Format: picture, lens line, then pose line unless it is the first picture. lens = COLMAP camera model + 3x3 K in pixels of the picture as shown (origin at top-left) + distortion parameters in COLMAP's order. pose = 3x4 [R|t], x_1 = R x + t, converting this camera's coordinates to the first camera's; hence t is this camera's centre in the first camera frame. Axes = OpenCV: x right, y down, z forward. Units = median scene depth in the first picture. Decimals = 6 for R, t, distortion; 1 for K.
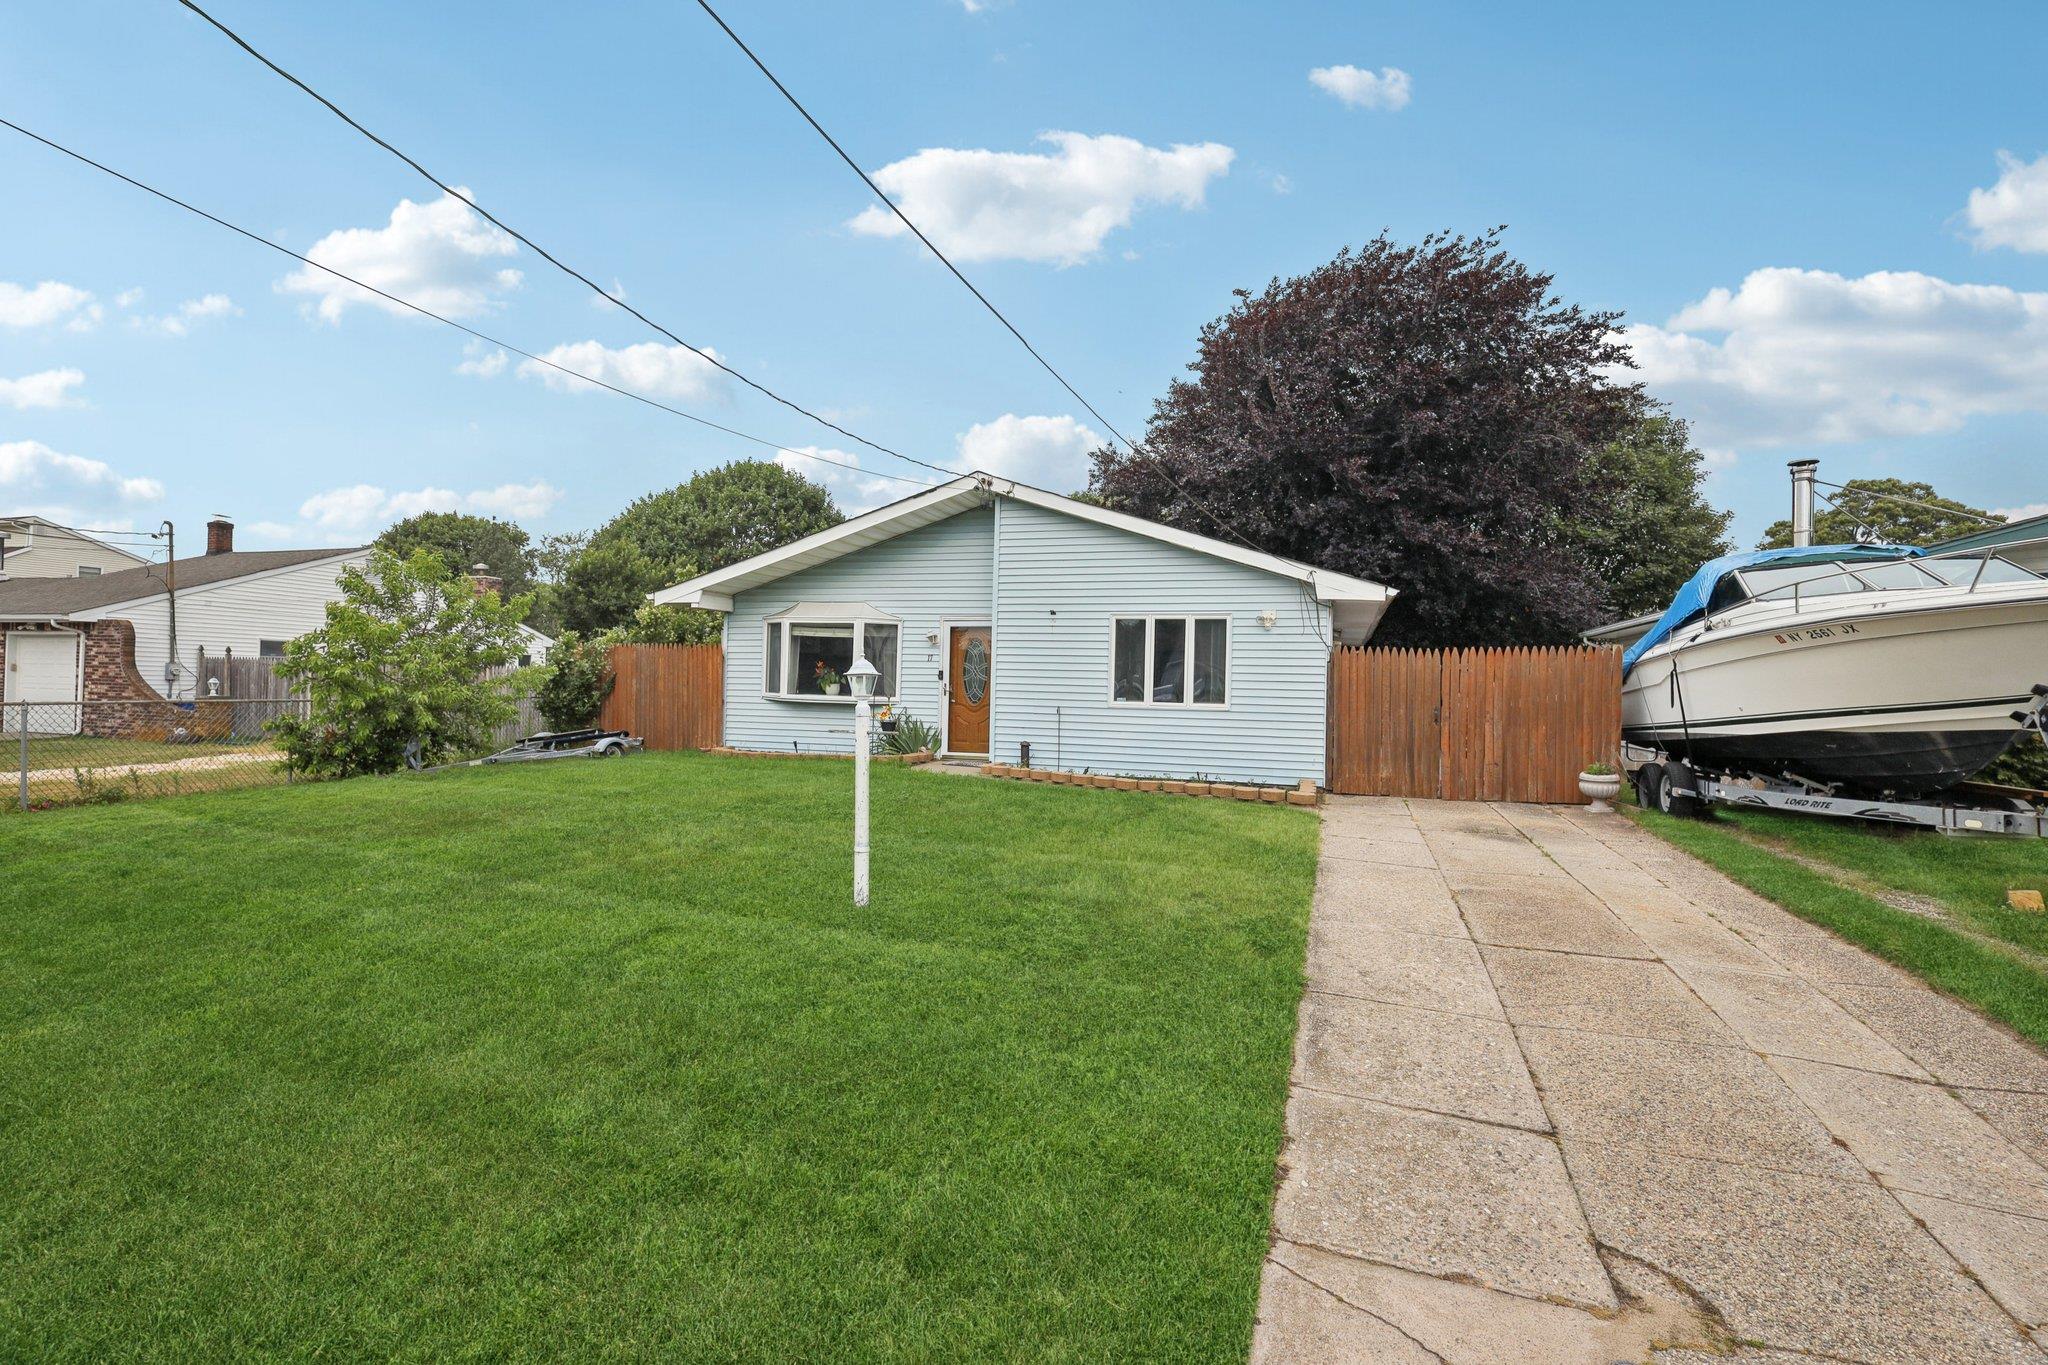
lens RADIAL K [[946.0, 0, 1021.7], [0, 946.0, 678.9], [0, 0, 1]] dist [-0.003555, 0.000206]
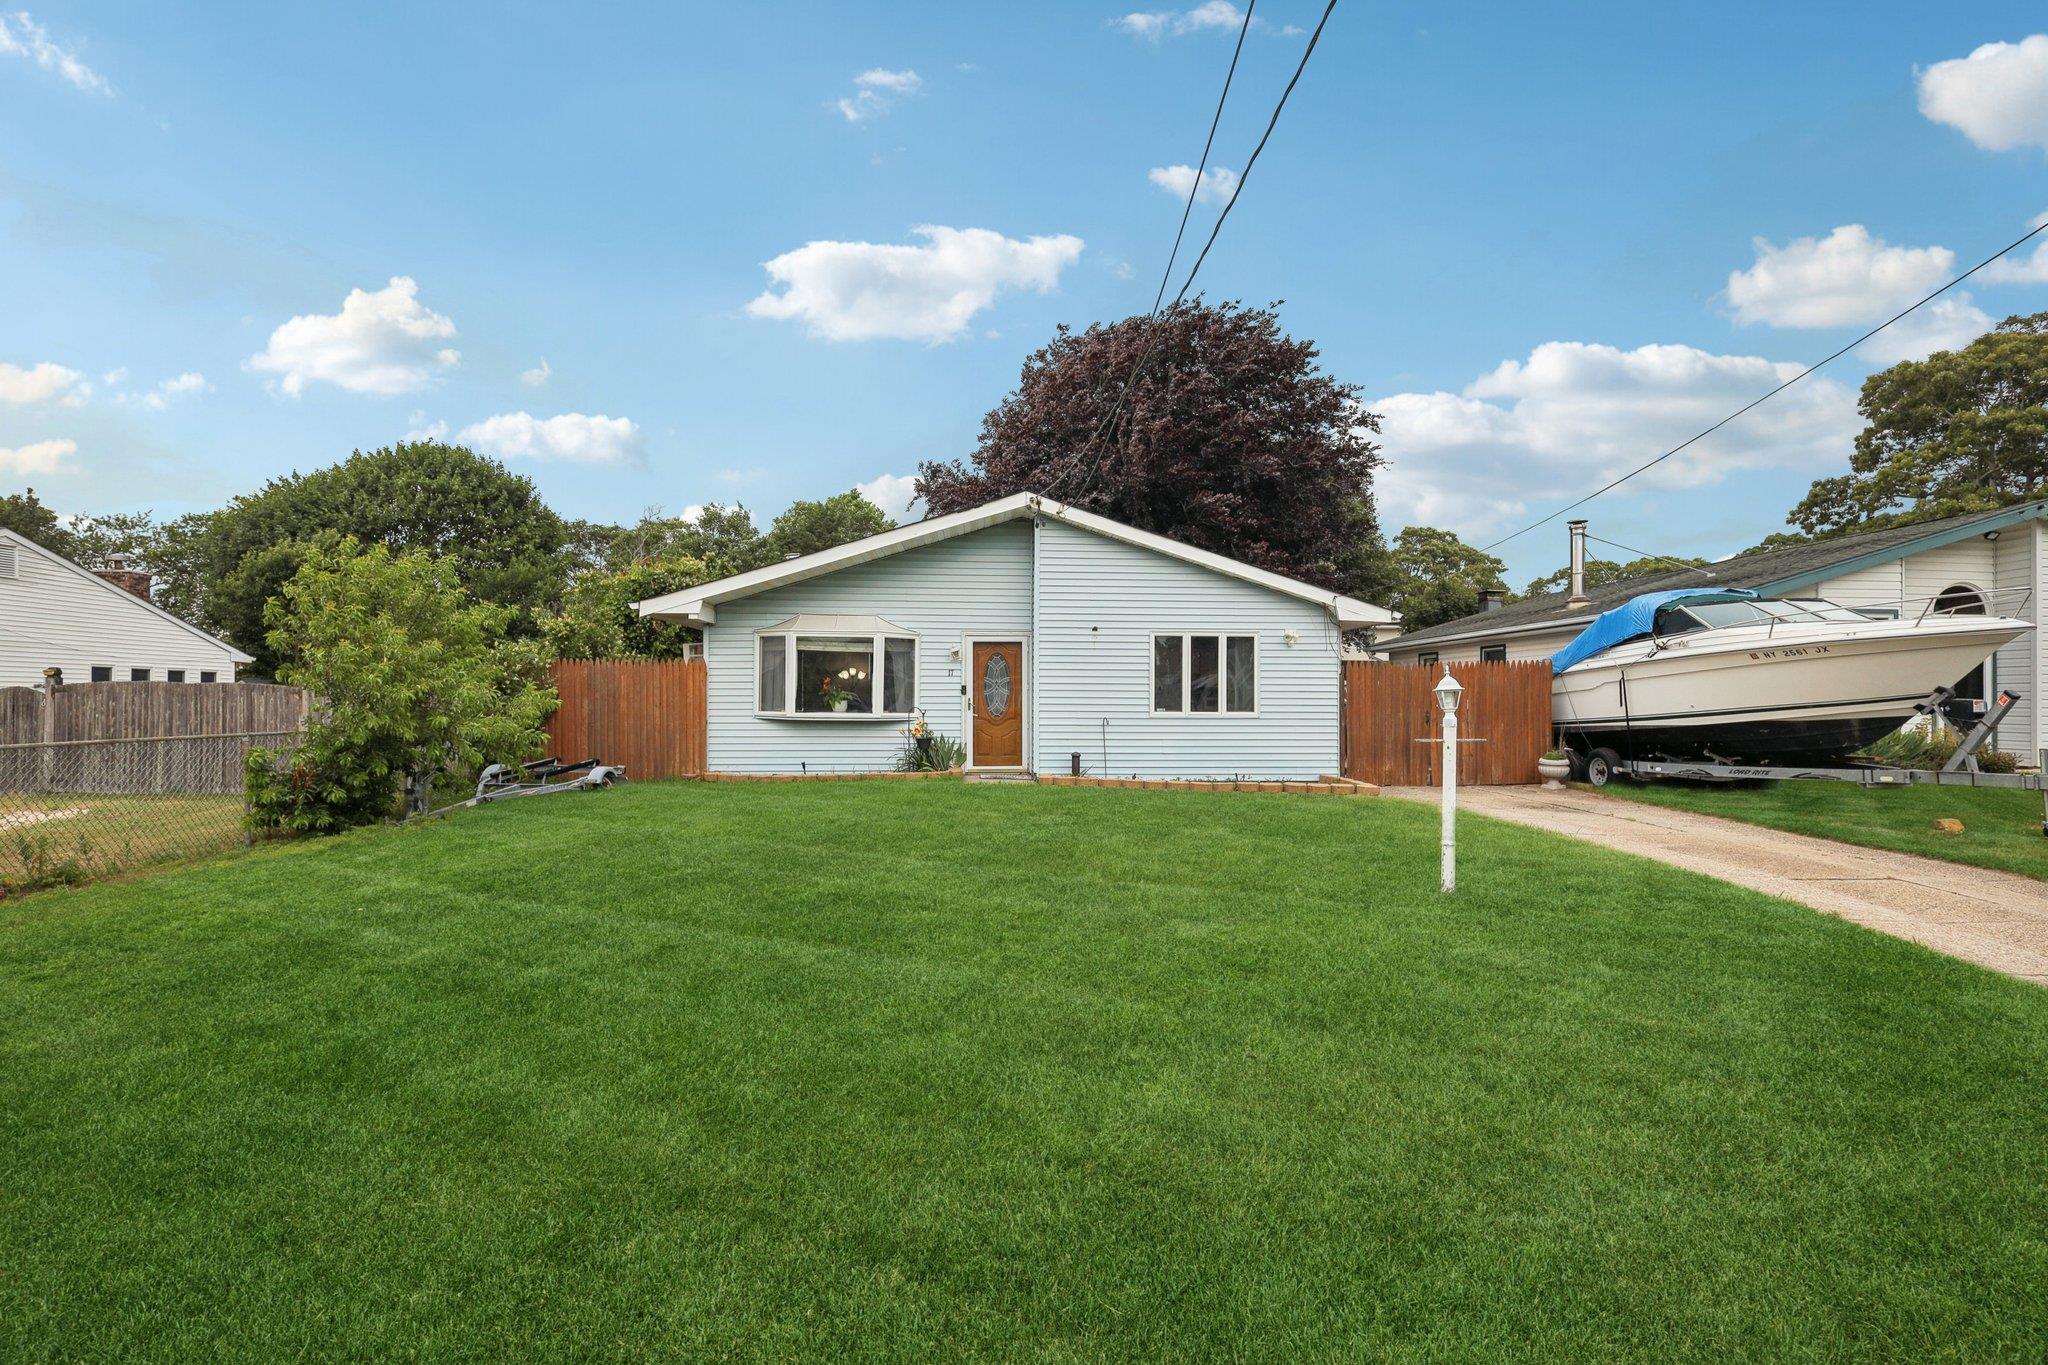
lens RADIAL K [[946.0, 0, 1009.2], [0, 946.0, 693.8], [0, 0, 1]] dist [-0.003555, 0.000206]
pose [[0.930936, -0.015275, 0.364862, -0.409911], [0.013973, 0.999883, 0.006208, -0.005512], [-0.364914, -0.000681, 0.931041, 0.049515]]
